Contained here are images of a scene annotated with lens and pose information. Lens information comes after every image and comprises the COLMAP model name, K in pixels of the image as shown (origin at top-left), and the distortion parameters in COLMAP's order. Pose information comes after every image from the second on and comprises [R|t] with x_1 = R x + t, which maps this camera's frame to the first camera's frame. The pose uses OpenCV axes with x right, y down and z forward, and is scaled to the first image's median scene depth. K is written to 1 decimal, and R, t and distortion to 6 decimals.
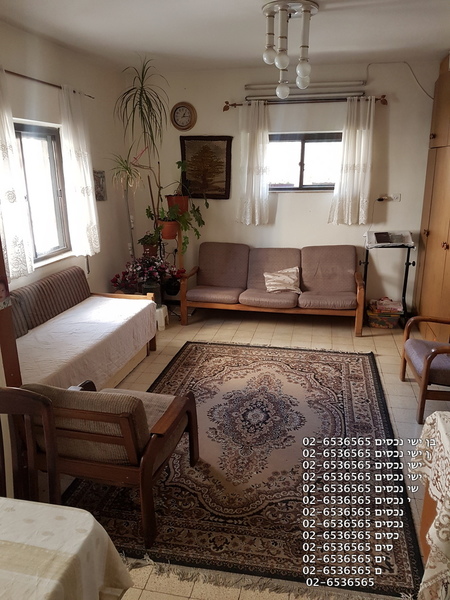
lens RADIAL K [[458.1, 0, 224.3], [0, 458.1, 312.0], [0, 0, 1]] dist [0.198474, -0.377323]
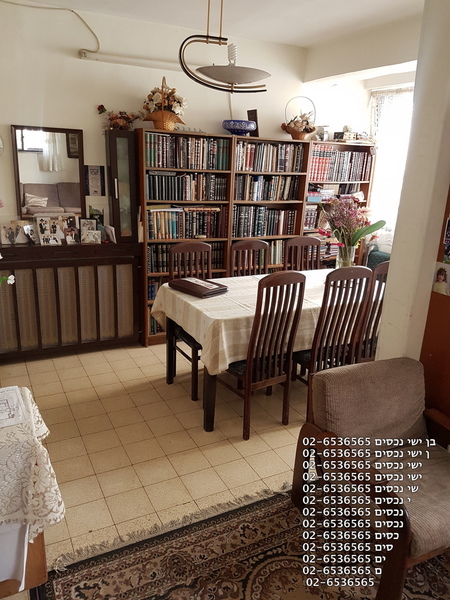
lens RADIAL K [[458.1, 0, 224.3], [0, 458.1, 312.0], [0, 0, 1]] dist [0.198474, -0.377323]
pose [[-0.775526, 0.160752, -0.610506, 0.249223], [-0.227962, 0.830488, 0.508255, -0.171293], [0.588721, 0.533337, -0.607420, 0.591318]]
